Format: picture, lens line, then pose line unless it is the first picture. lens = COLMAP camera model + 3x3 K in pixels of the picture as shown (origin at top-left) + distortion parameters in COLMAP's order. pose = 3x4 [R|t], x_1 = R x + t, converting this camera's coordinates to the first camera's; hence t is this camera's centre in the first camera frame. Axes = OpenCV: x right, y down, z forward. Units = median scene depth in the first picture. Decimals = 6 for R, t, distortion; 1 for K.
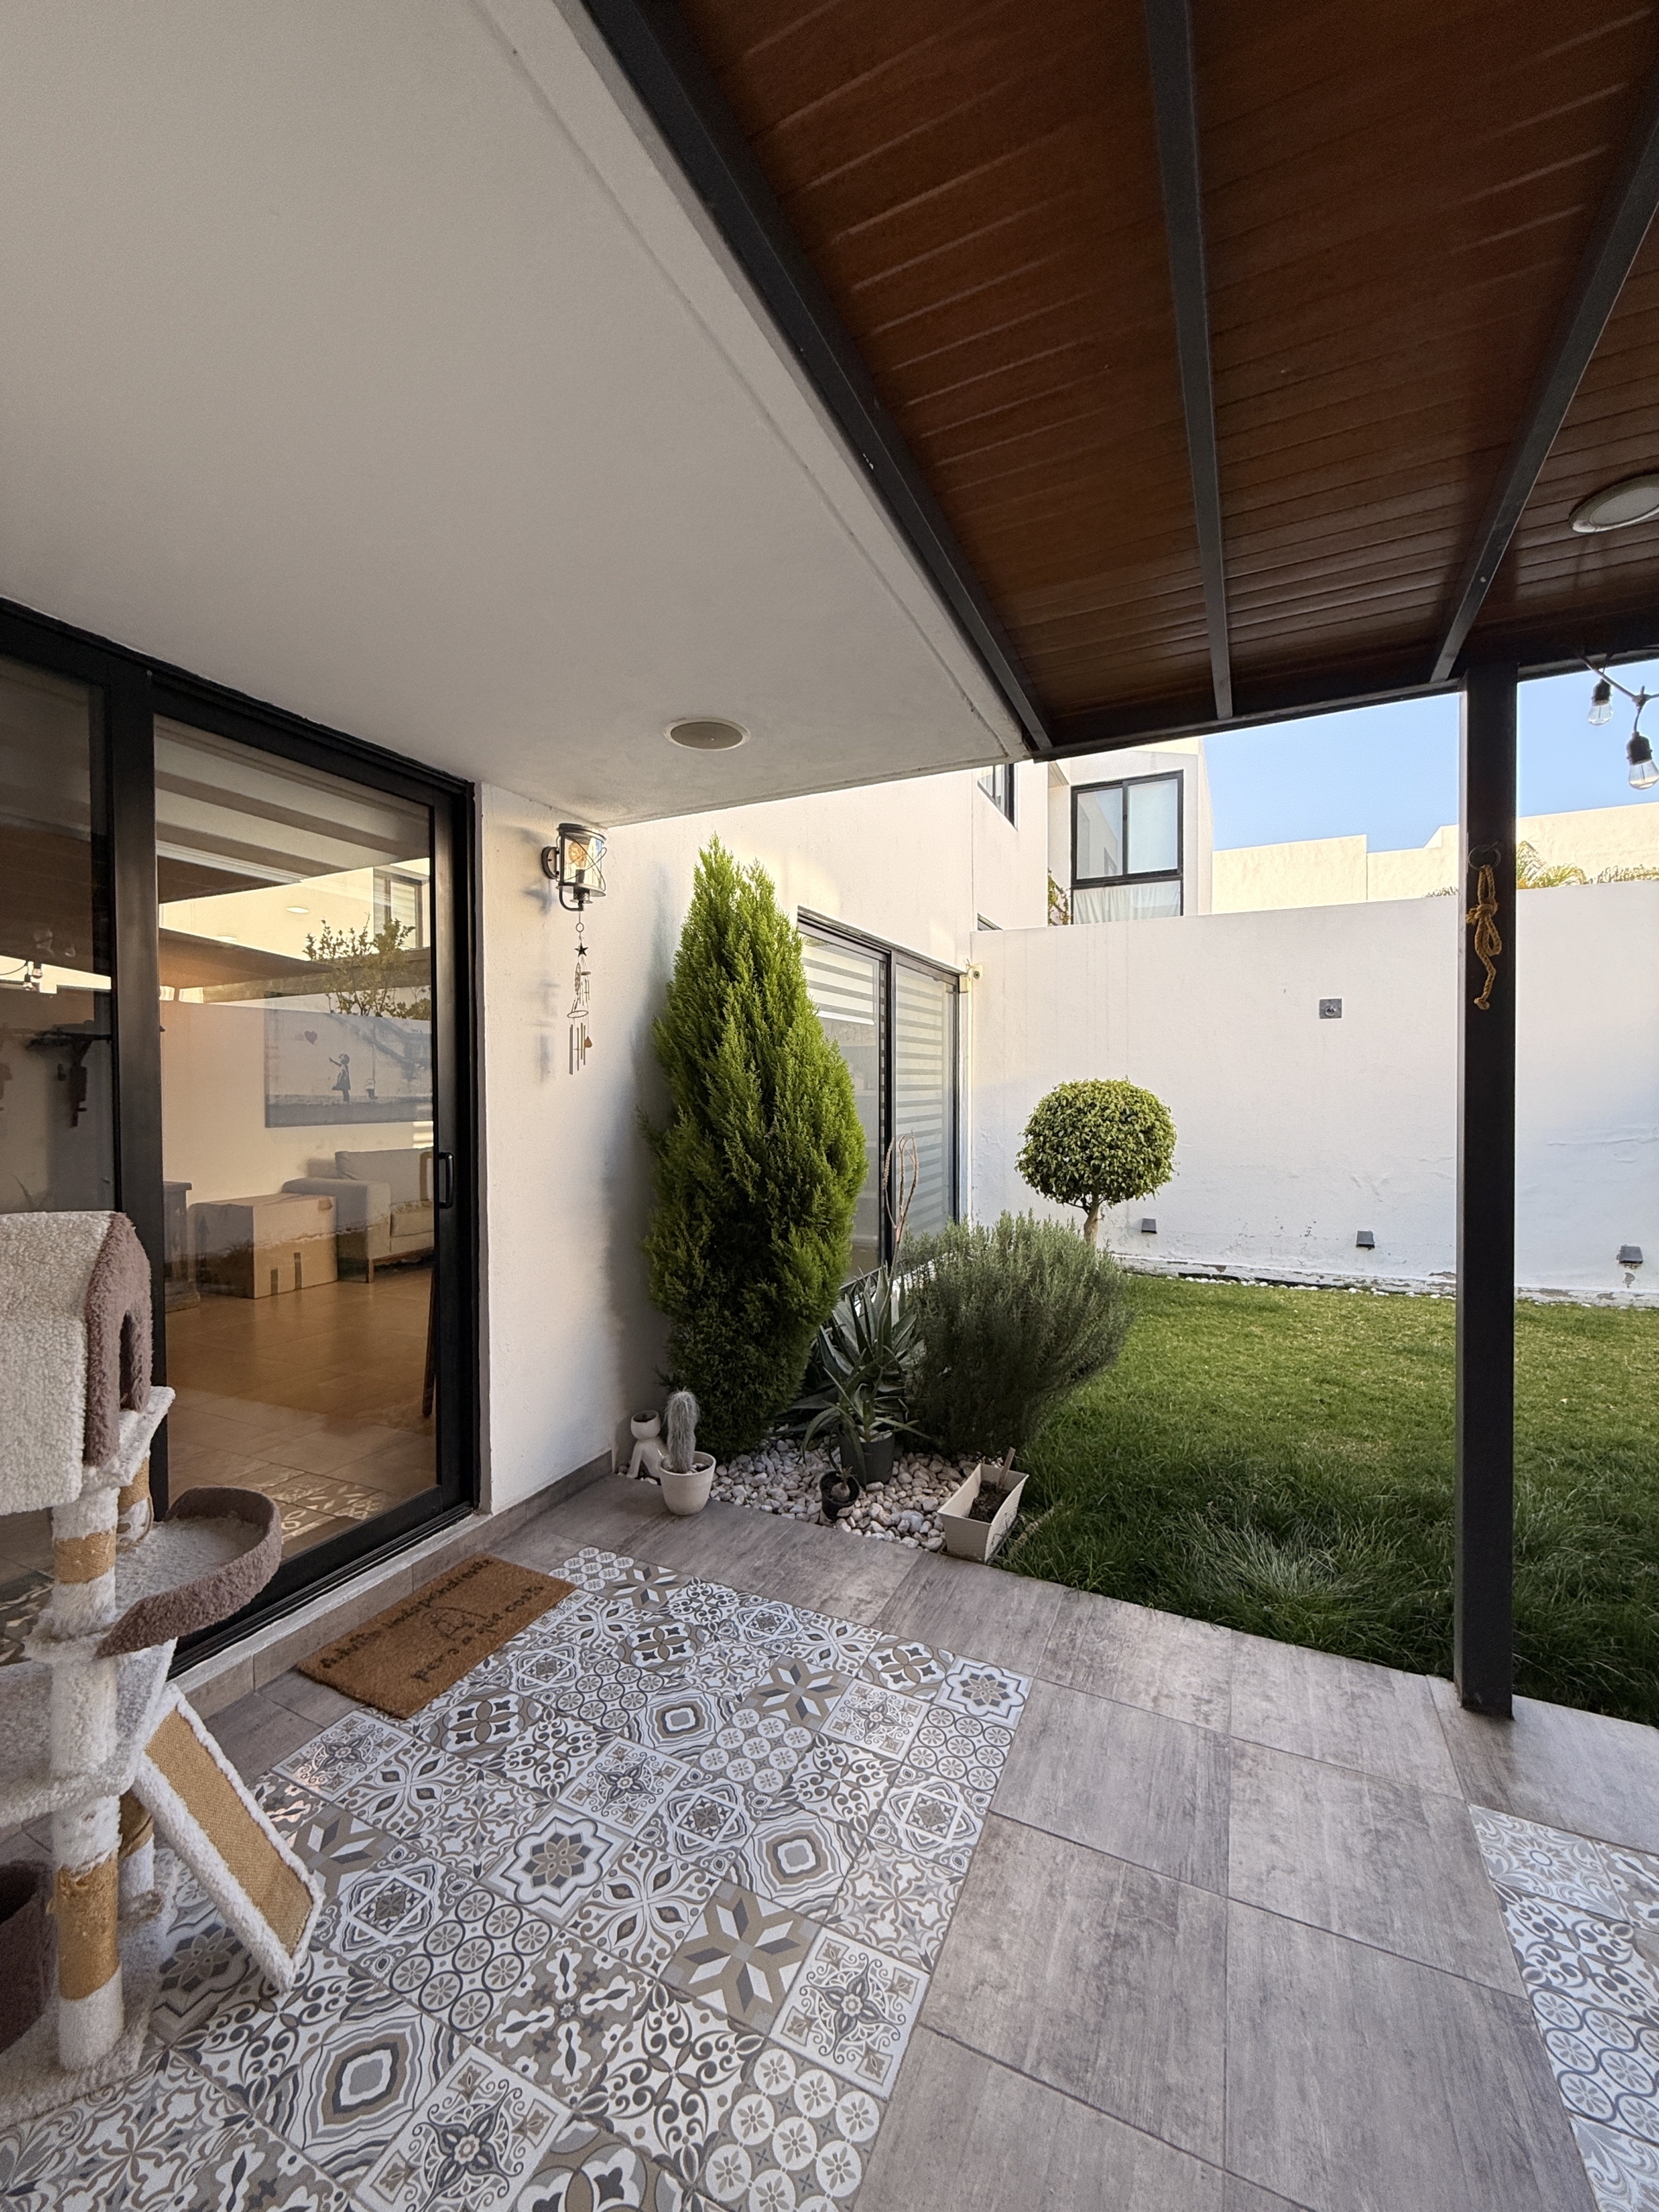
lens RADIAL K [[875.7, 0, 828.4], [0, 875.7, 1097.1], [0, 0, 1]] dist [0.001159, -0.000580]
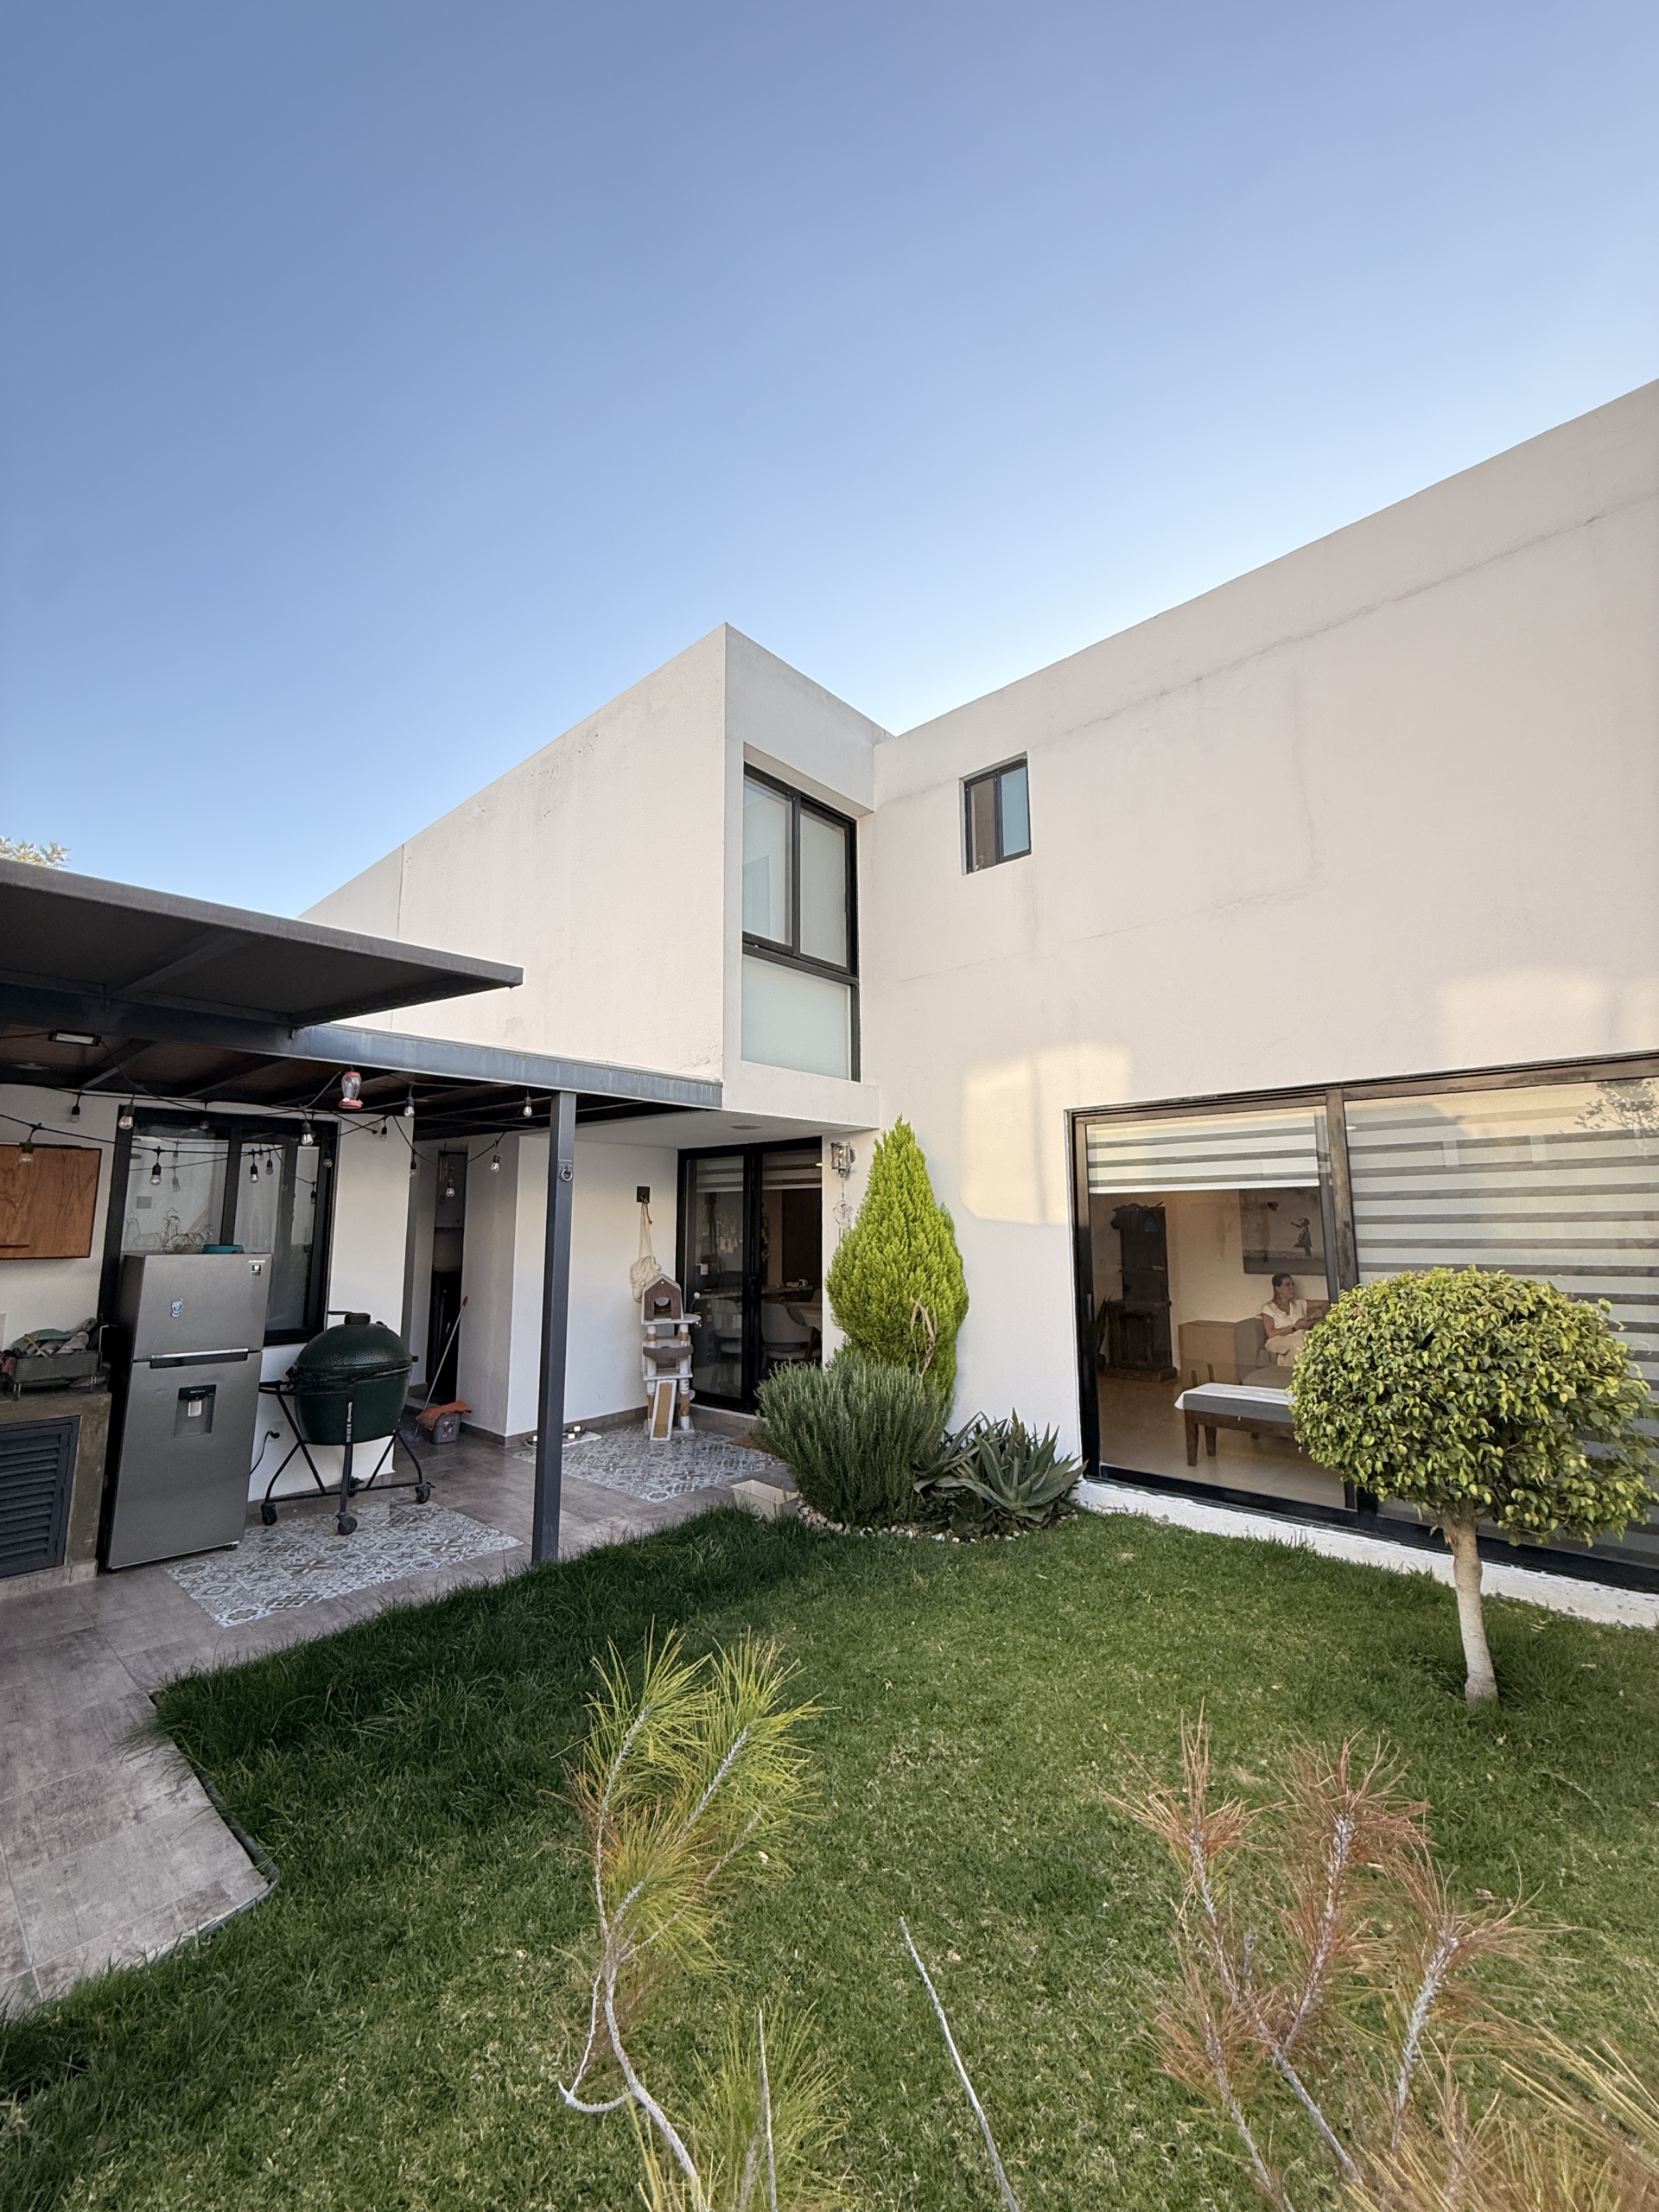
lens RADIAL K [[887.5, 0, 829.9], [0, 887.5, 1113.5], [0, 0, 1]] dist [0.000877, 0.019097]
pose [[-0.288109, -0.119840, -0.950069, 2.708689], [0.002139, 0.992055, -0.125785, -0.123348], [0.957595, -0.038272, -0.285564, 2.309305]]
